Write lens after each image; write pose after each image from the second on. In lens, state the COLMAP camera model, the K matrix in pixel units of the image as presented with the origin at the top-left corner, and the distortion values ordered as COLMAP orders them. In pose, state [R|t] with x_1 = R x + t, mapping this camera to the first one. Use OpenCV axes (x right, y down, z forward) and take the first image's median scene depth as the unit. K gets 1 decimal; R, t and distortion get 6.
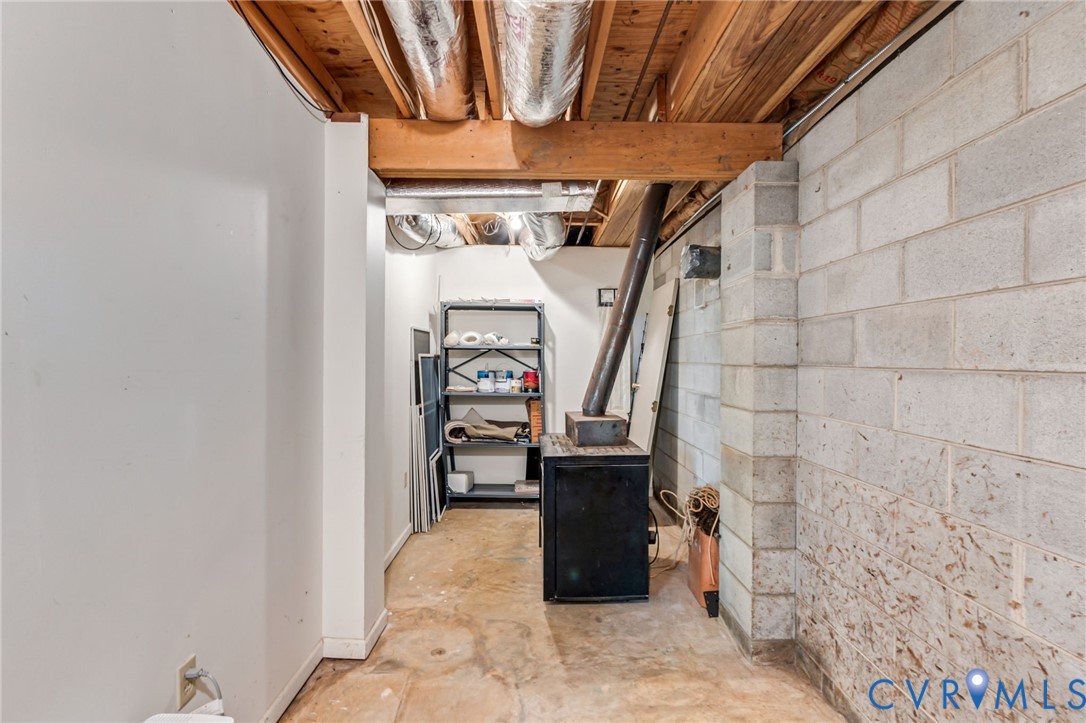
lens RADIAL K [[499.9, 0, 543.9], [0, 499.9, 359.5], [0, 0, 1]] dist [-0.005881, -0.000304]
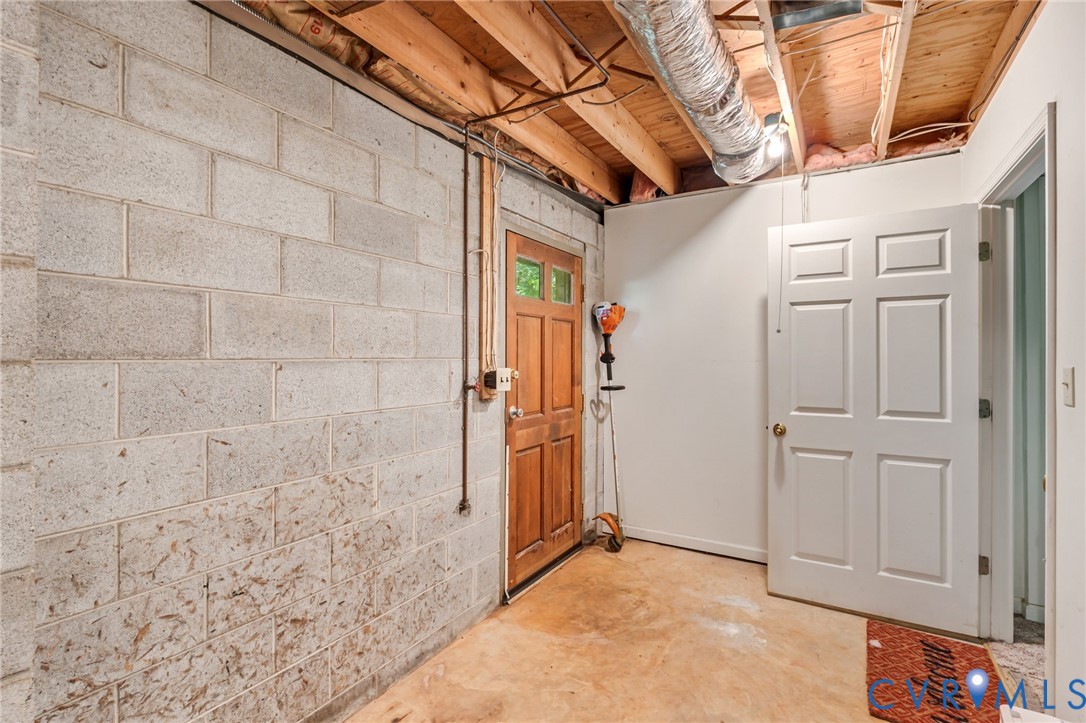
lens RADIAL K [[499.9, 0, 543.9], [0, 499.9, 359.5], [0, 0, 1]] dist [-0.005881, -0.000304]
pose [[-0.849613, -0.004259, 0.527390, -0.288119], [-0.001238, 0.999981, 0.006081, 0.012199], [-0.527406, 0.004513, -0.849602, 1.614594]]
